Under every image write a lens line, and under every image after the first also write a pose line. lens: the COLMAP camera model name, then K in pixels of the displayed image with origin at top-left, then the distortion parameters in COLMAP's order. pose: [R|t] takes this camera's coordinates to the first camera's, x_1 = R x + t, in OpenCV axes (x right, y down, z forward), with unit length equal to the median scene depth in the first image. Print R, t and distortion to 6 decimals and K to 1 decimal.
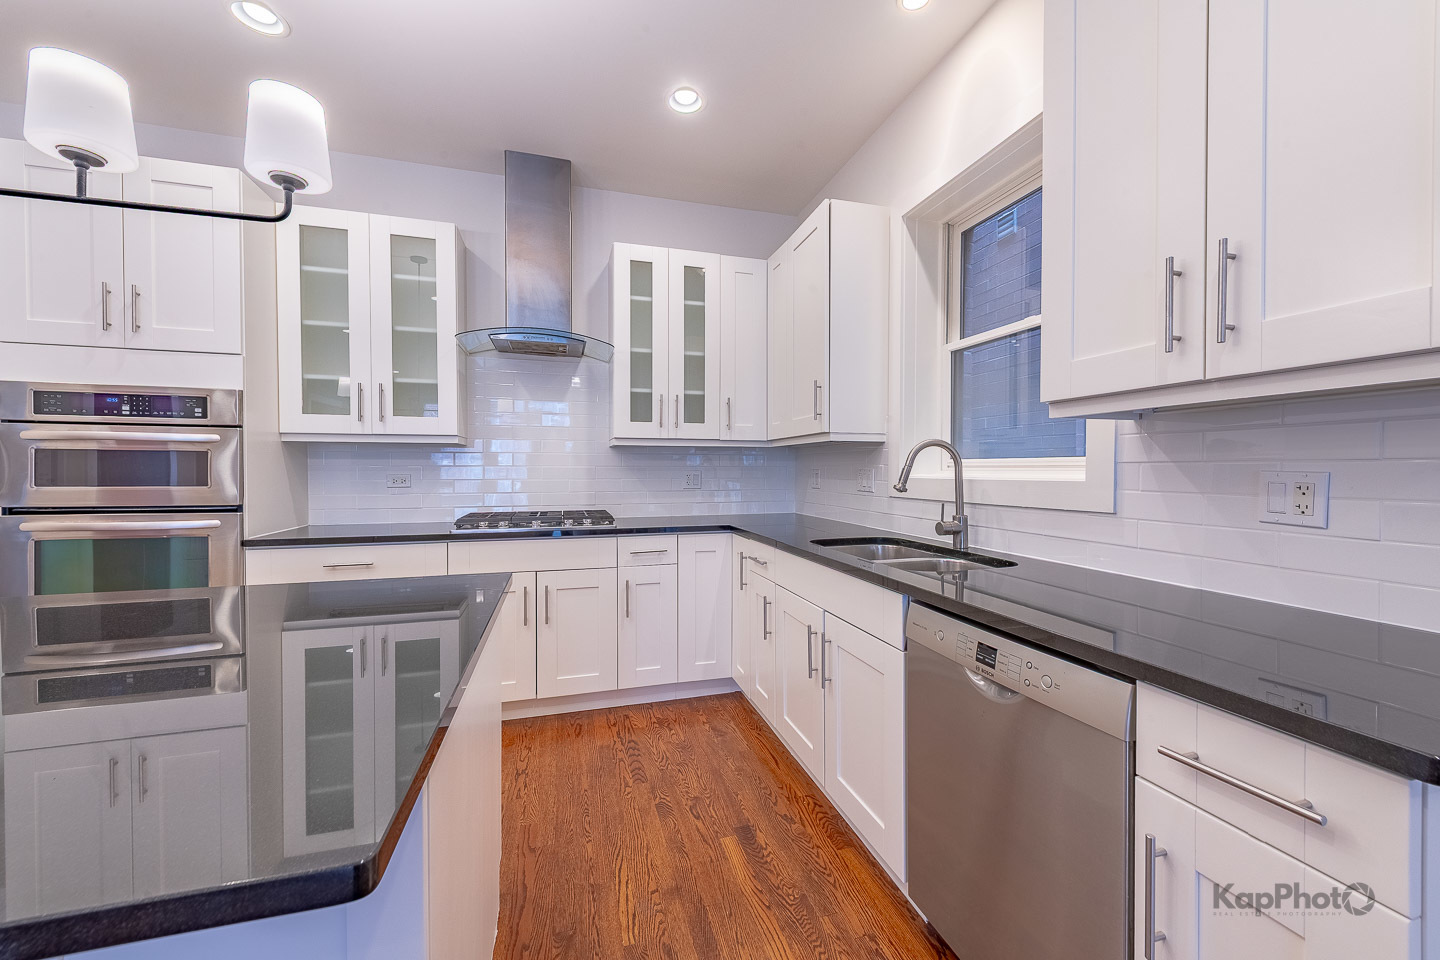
lens RADIAL K [[591.7, 0, 720.0], [0, 591.7, 480.0], [0, 0, 1]] dist [0.003502, -0.000175]
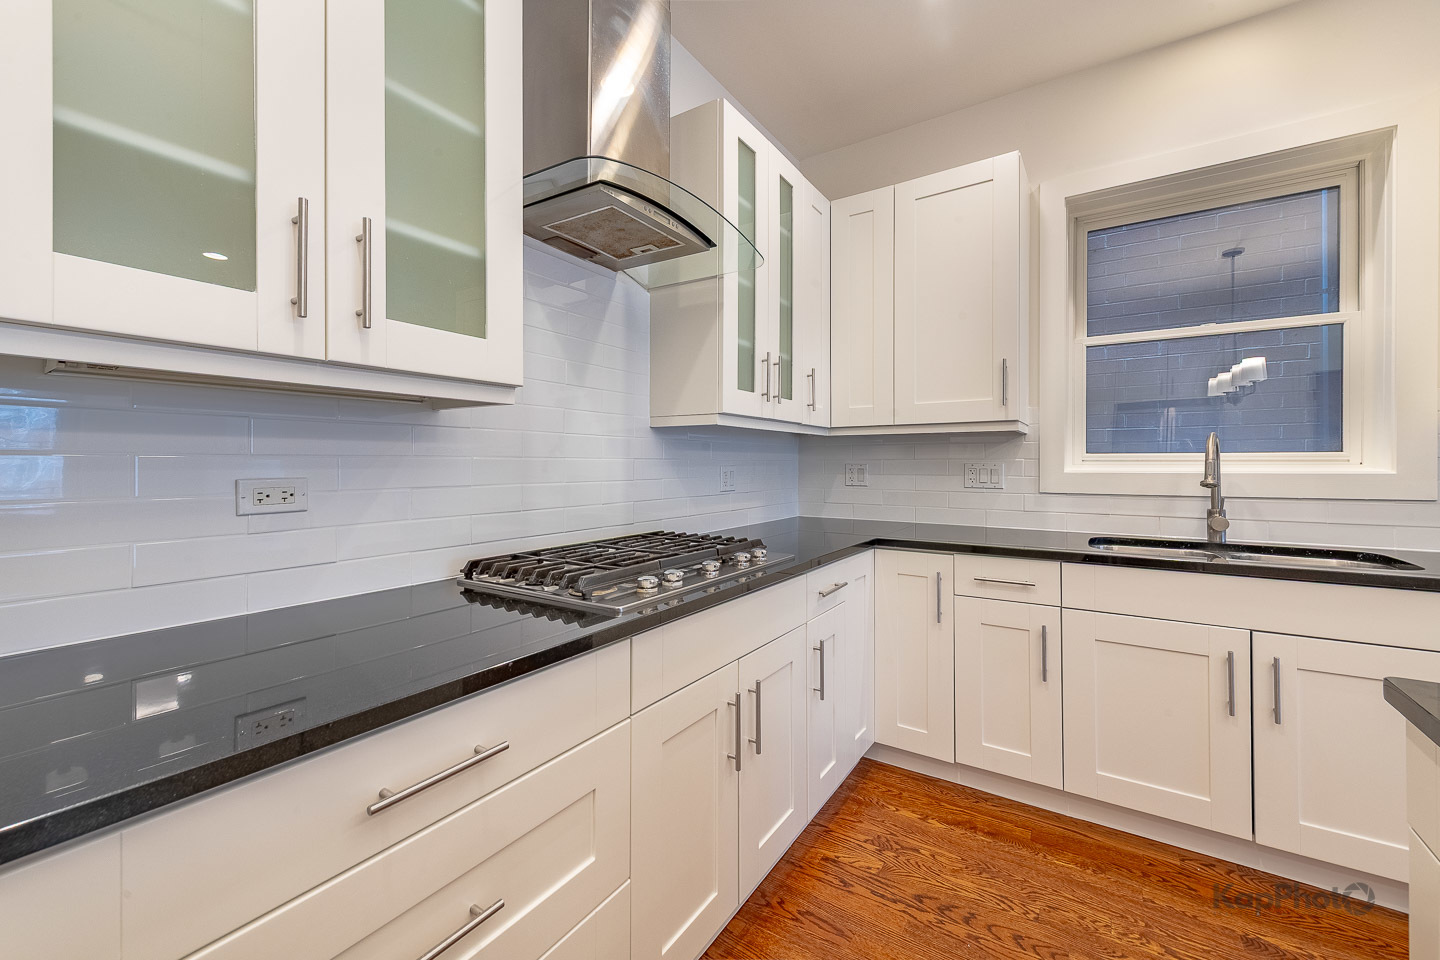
lens RADIAL K [[608.5, 0, 796.7], [0, 608.5, 460.1], [0, 0, 1]] dist [0.010368, -0.000244]
pose [[0.719138, 0.002878, 0.694861, -0.778490], [0.014071, 0.999726, -0.018702, -0.012312], [-0.694725, 0.023227, 0.718901, 0.686407]]
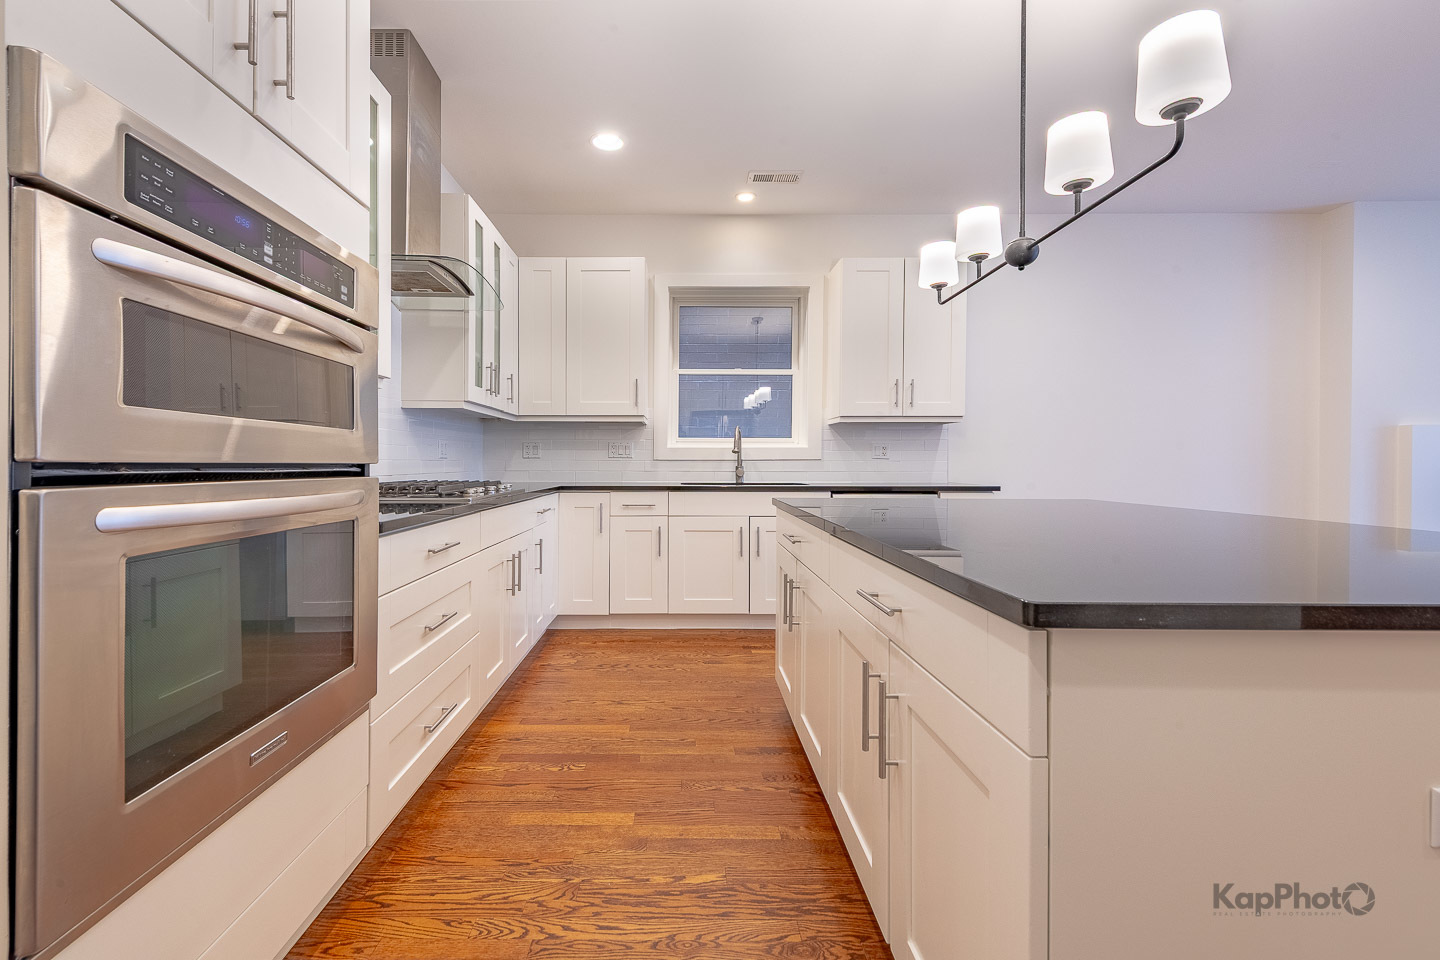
lens RADIAL K [[558.4, 0, 721.1], [0, 558.4, 455.1], [0, 0, 1]] dist [0.018636, -0.000398]
pose [[0.261114, 0.010759, 0.965248, -1.286769], [0.013282, 0.999803, -0.014737, 0.046864], [-0.965217, 0.016669, 0.260919, 0.532680]]
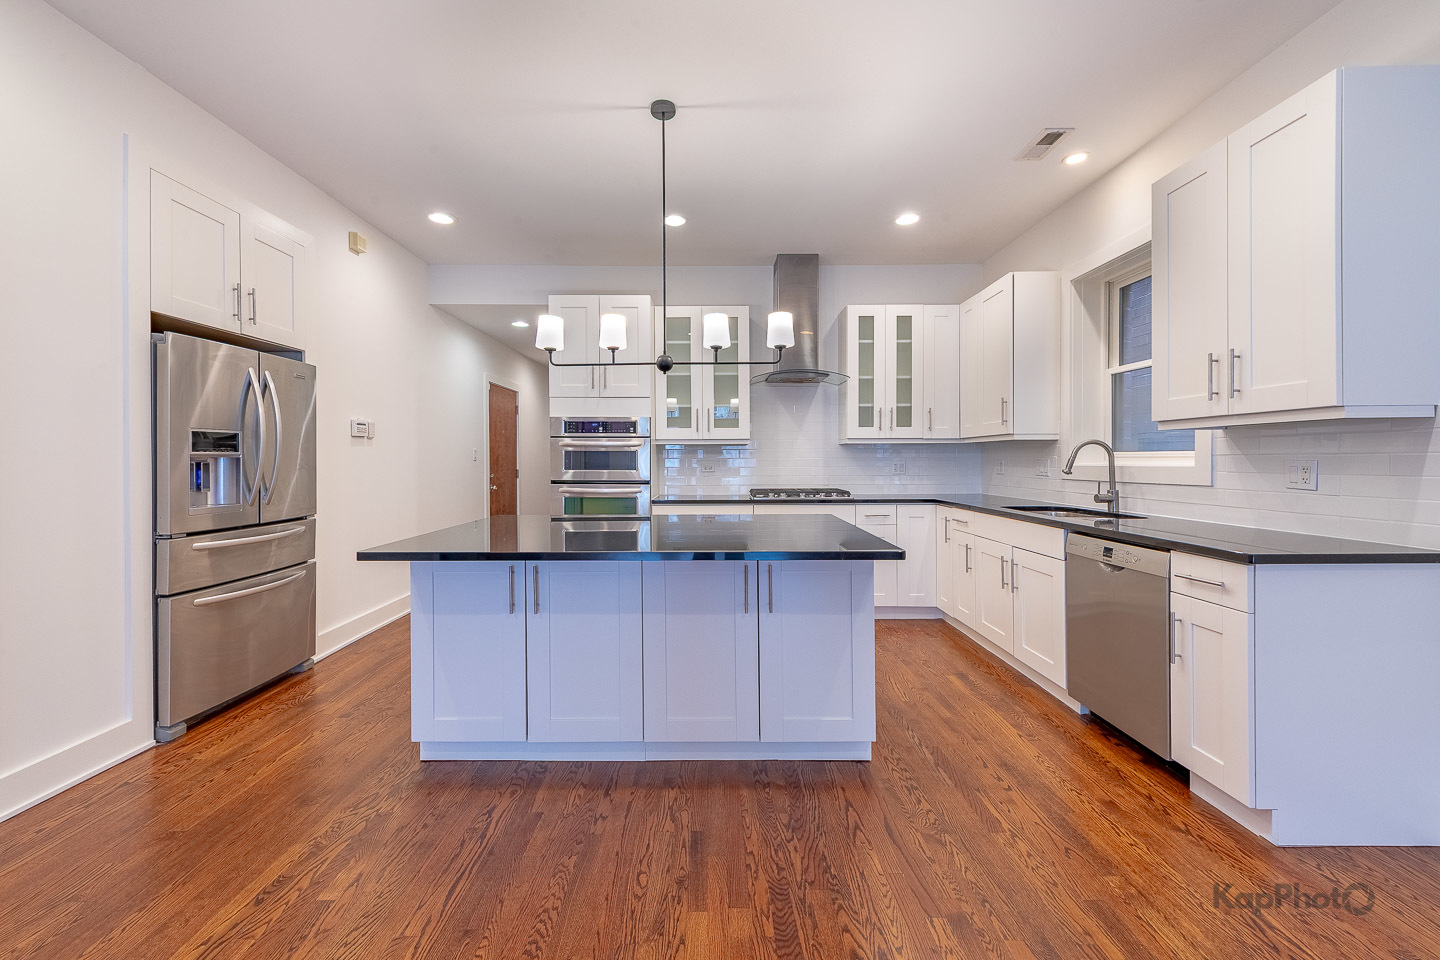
lens RADIAL K [[586.4, 0, 697.3], [0, 586.4, 462.6], [0, 0, 1]] dist [0.006311, -0.000291]
pose [[0.956378, -0.002293, -0.292122, -0.153863], [-0.001424, 0.999921, -0.012509, 0.009486], [0.292127, 0.012379, 0.956299, -0.681220]]
